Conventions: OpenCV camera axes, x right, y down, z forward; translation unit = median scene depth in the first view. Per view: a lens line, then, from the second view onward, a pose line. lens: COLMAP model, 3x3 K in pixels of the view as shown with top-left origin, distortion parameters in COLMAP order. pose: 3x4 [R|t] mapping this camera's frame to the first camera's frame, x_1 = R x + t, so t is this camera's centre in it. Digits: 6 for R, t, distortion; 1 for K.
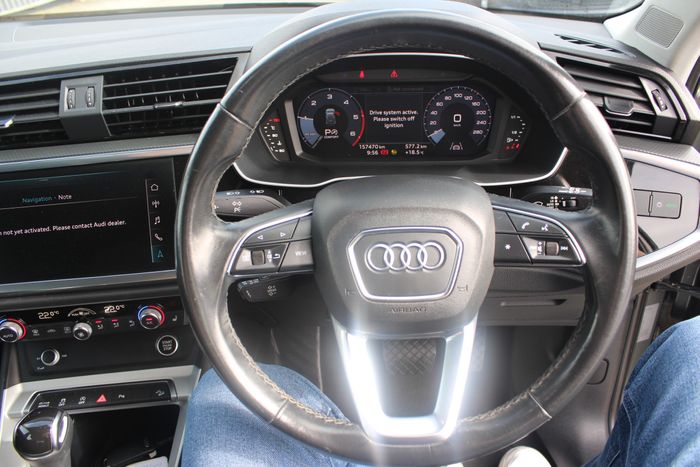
lens RADIAL K [[569.9, 0, 354.2], [0, 569.9, 231.9], [0, 0, 1]] dist [-0.173636, 0.158743]
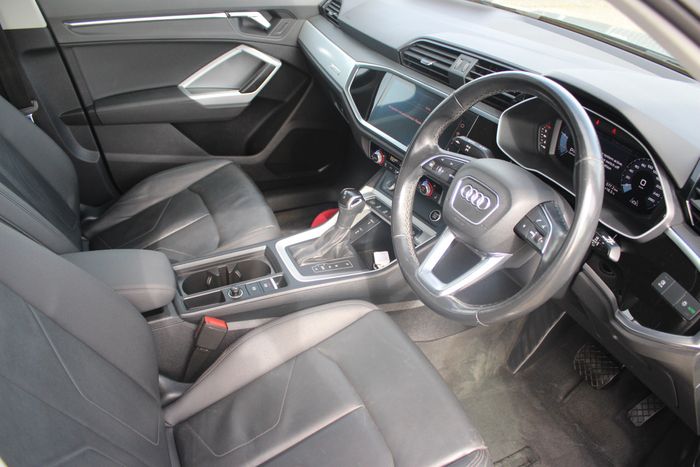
lens RADIAL K [[569.9, 0, 354.2], [0, 569.9, 231.9], [0, 0, 1]] dist [-0.173636, 0.158743]
pose [[0.466361, 0.539445, -0.701075, 0.833120], [-0.514578, 0.810084, 0.281021, -0.120603], [0.719525, 0.229701, 0.655378, -0.310275]]
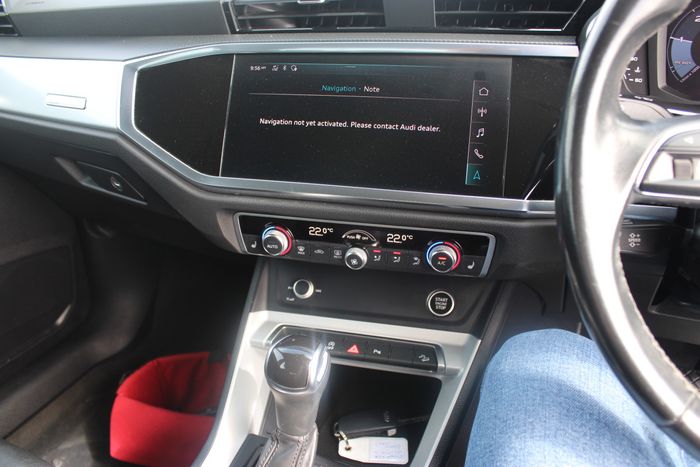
lens RADIAL K [[569.9, 0, 354.2], [0, 569.9, 231.9], [0, 0, 1]] dist [-0.173636, 0.158743]
pose [[0.926471, 0.169683, -0.335945, -0.207044], [-0.182811, 0.983119, -0.007591, 0.139470], [0.328986, 0.068448, 0.941851, 0.191390]]
